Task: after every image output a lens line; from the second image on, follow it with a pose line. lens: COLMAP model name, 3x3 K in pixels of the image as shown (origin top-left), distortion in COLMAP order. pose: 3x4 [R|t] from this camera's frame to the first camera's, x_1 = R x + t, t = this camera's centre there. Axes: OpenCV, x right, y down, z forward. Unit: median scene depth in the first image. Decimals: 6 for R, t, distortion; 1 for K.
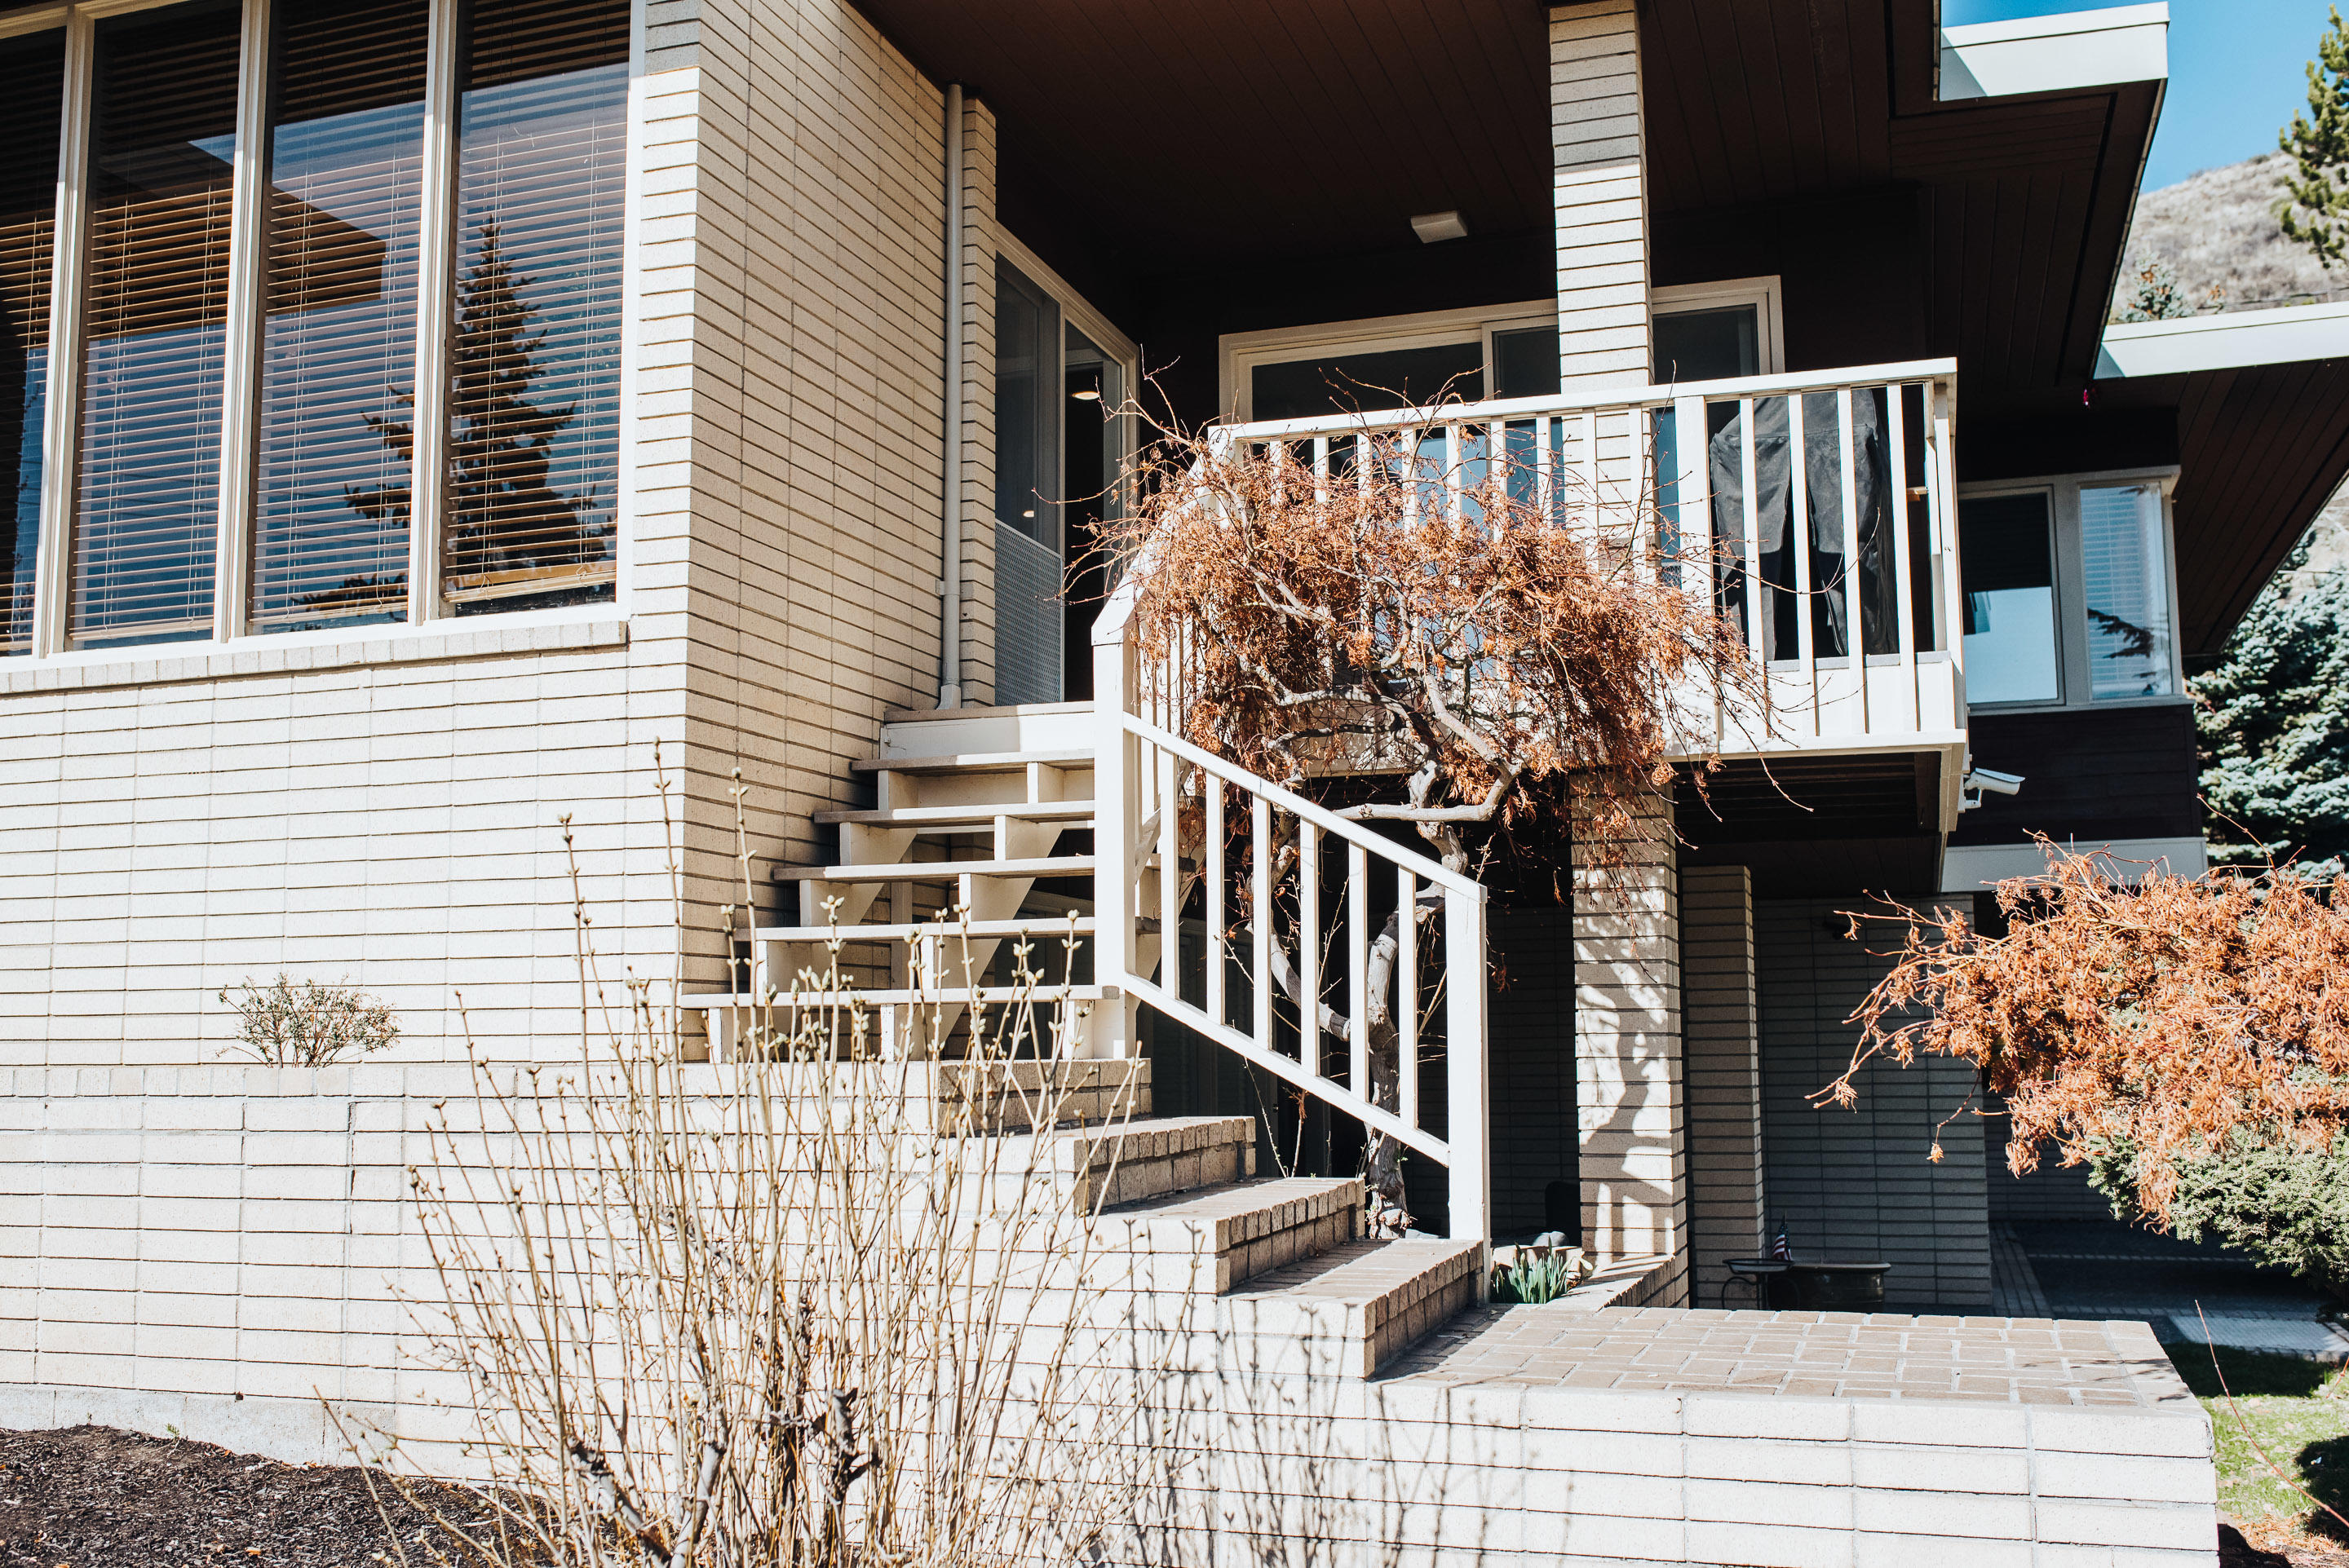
lens RADIAL K [[2237.5, 0, 1173.0], [0, 2237.5, 778.4], [0, 0, 1]] dist [-0.059057, 0.084422]
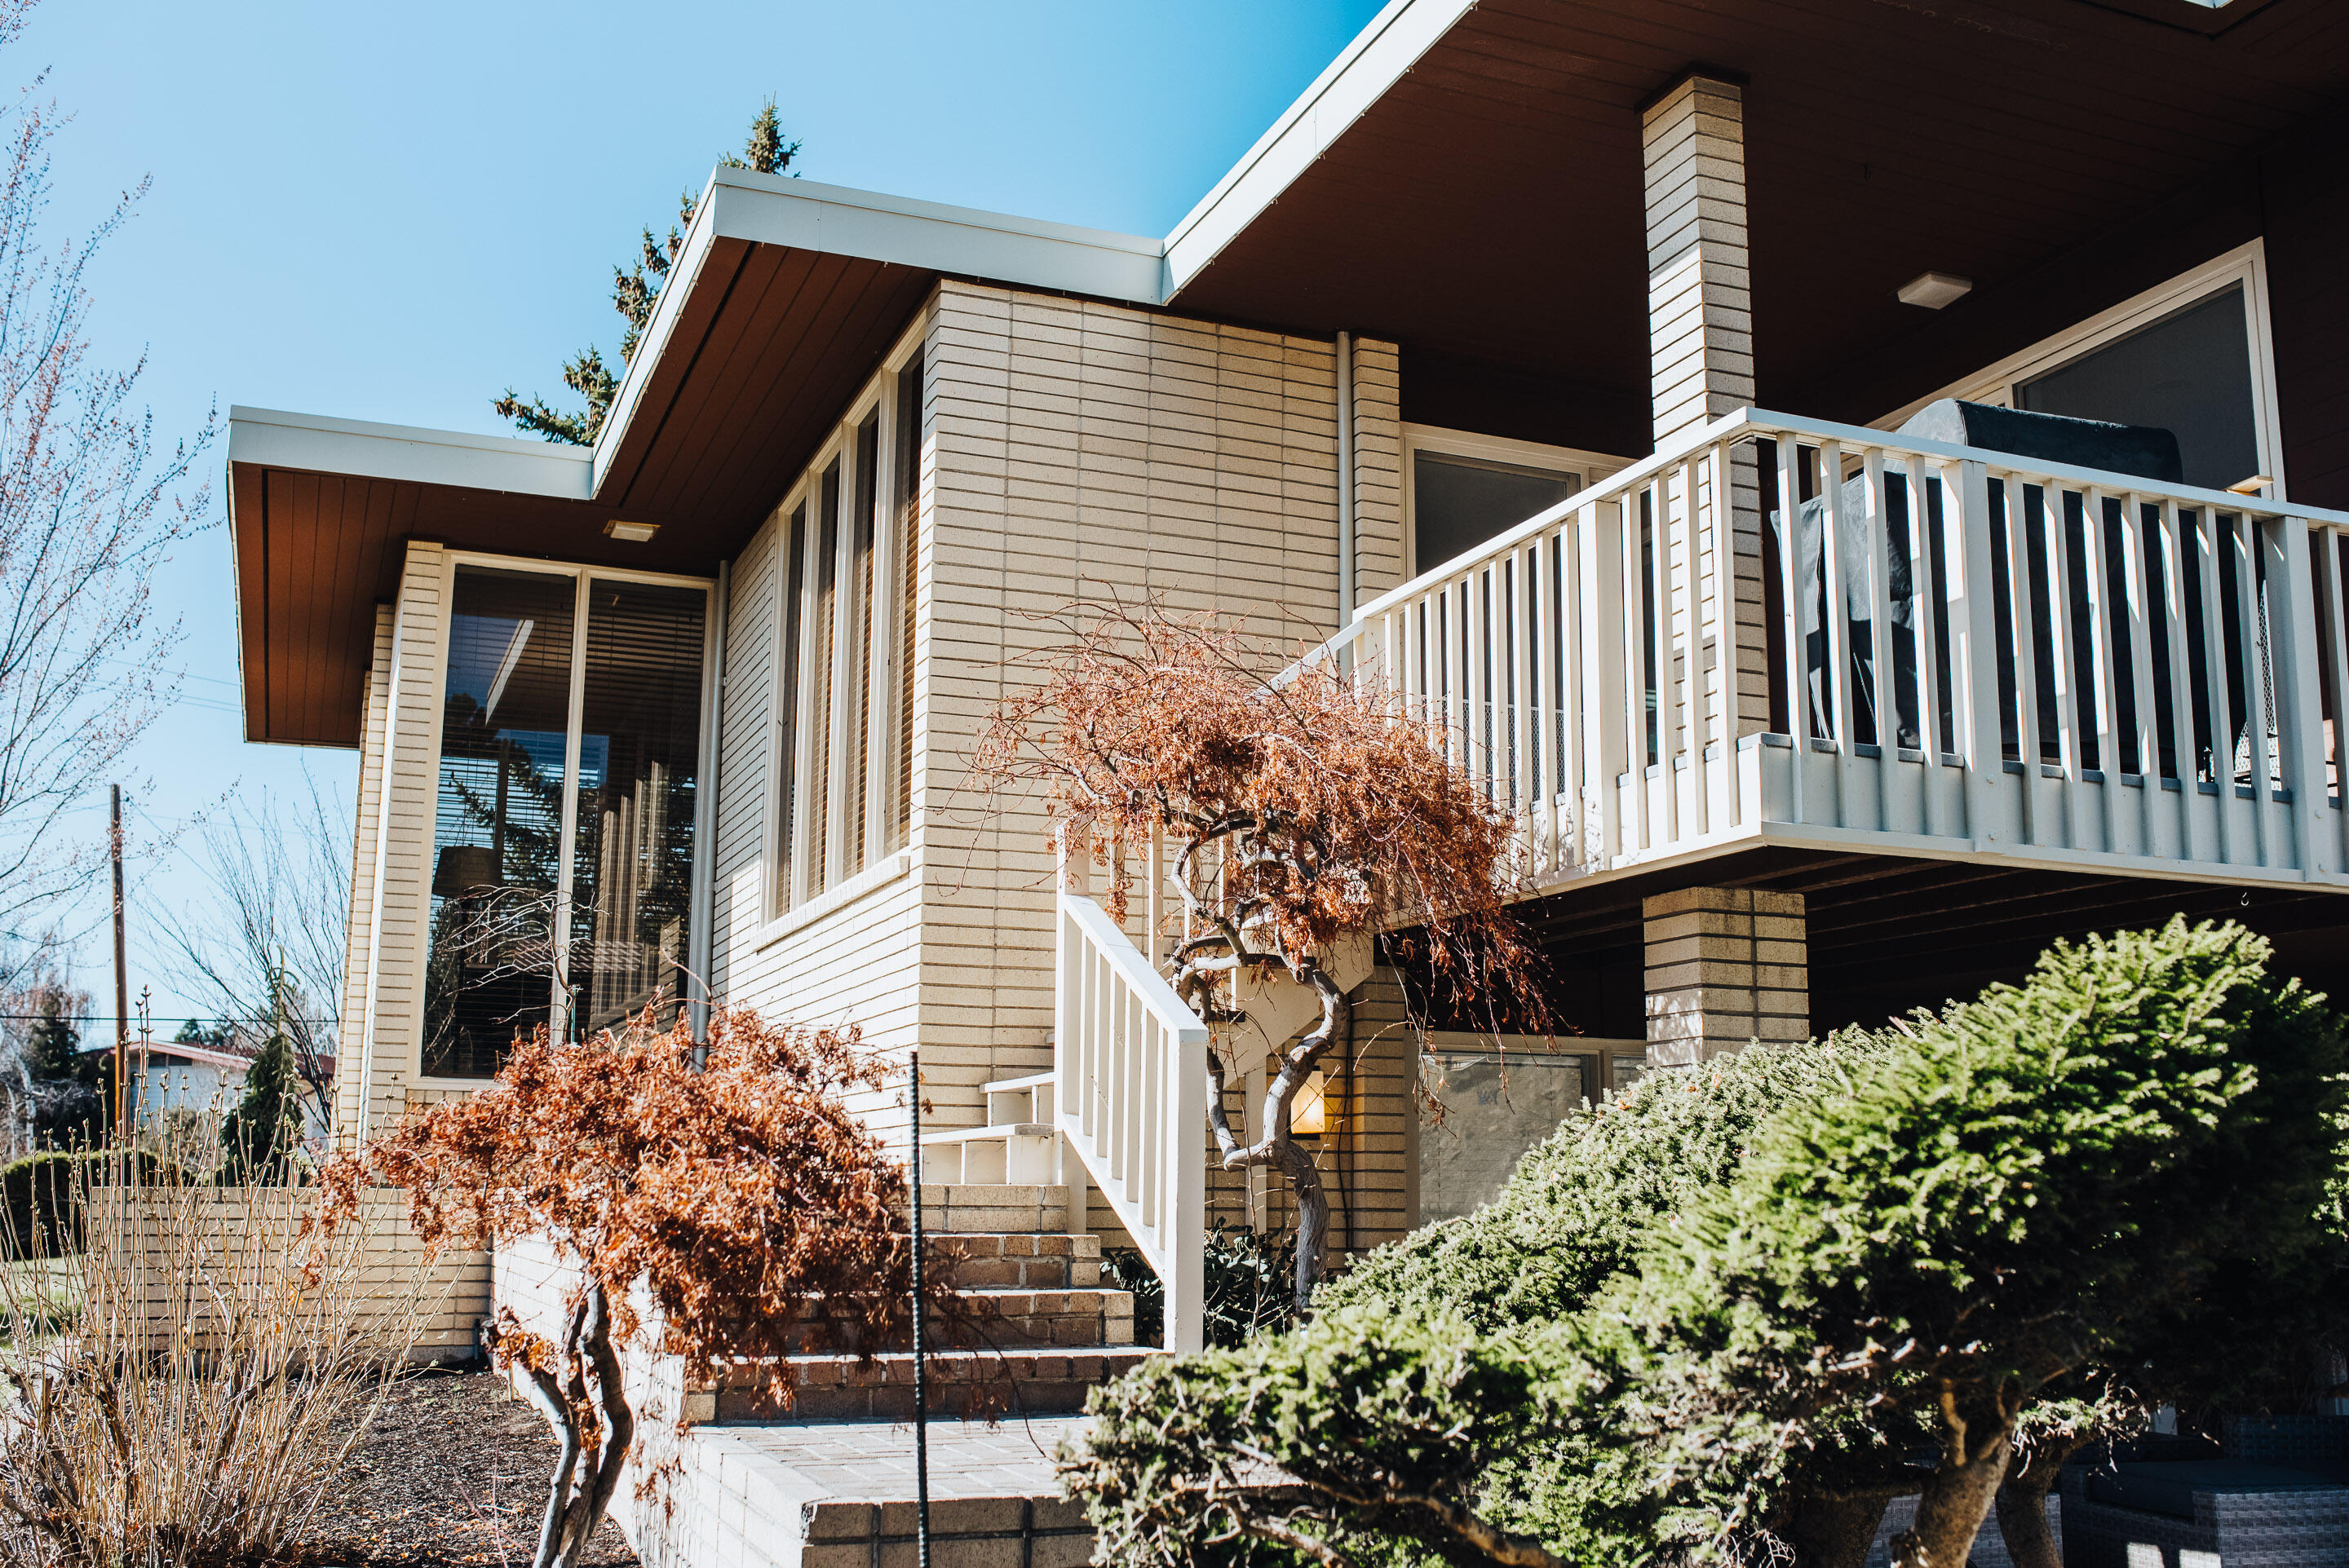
lens RADIAL K [[2237.5, 0, 1173.0], [0, 2237.5, 778.4], [0, 0, 1]] dist [-0.059057, 0.084422]
pose [[0.638497, -0.125996, -0.759241, 0.751051], [0.073453, 0.991981, -0.102847, 0.030129], [0.766111, 0.009899, 0.642632, 0.216532]]
